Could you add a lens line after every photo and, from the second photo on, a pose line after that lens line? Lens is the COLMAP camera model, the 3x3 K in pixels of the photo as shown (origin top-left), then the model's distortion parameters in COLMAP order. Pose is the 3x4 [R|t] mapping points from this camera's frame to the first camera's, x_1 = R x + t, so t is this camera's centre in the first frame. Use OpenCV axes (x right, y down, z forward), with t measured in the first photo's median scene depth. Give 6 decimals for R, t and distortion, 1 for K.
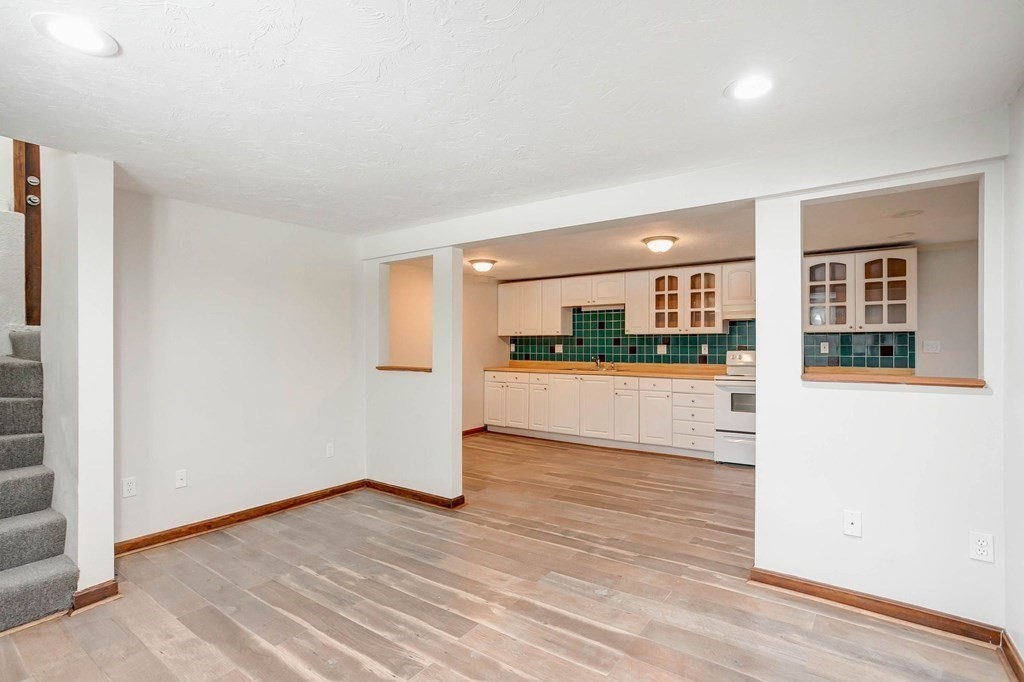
lens RADIAL K [[498.5, 0, 507.1], [0, 498.5, 344.2], [0, 0, 1]] dist [-0.053098, 0.041304]
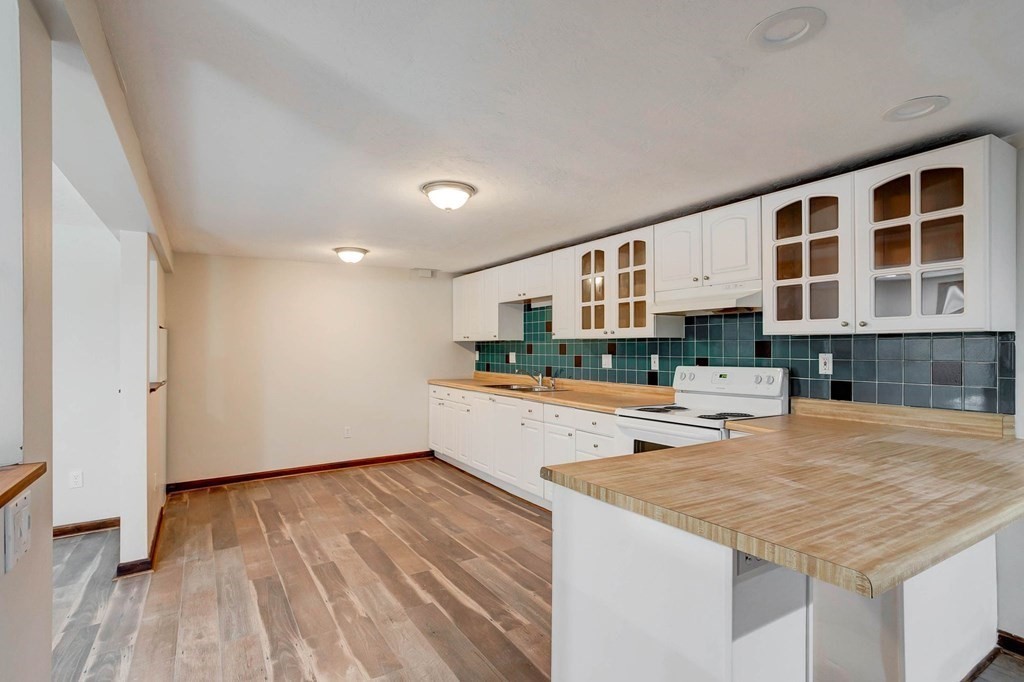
lens RADIAL K [[498.5, 0, 507.1], [0, 498.5, 344.2], [0, 0, 1]] dist [-0.053098, 0.041304]
pose [[0.925398, -0.005551, -0.378957, 0.489536], [0.005298, 0.999985, -0.001710, -0.013444], [0.378961, -0.000425, 0.925413, 0.358156]]
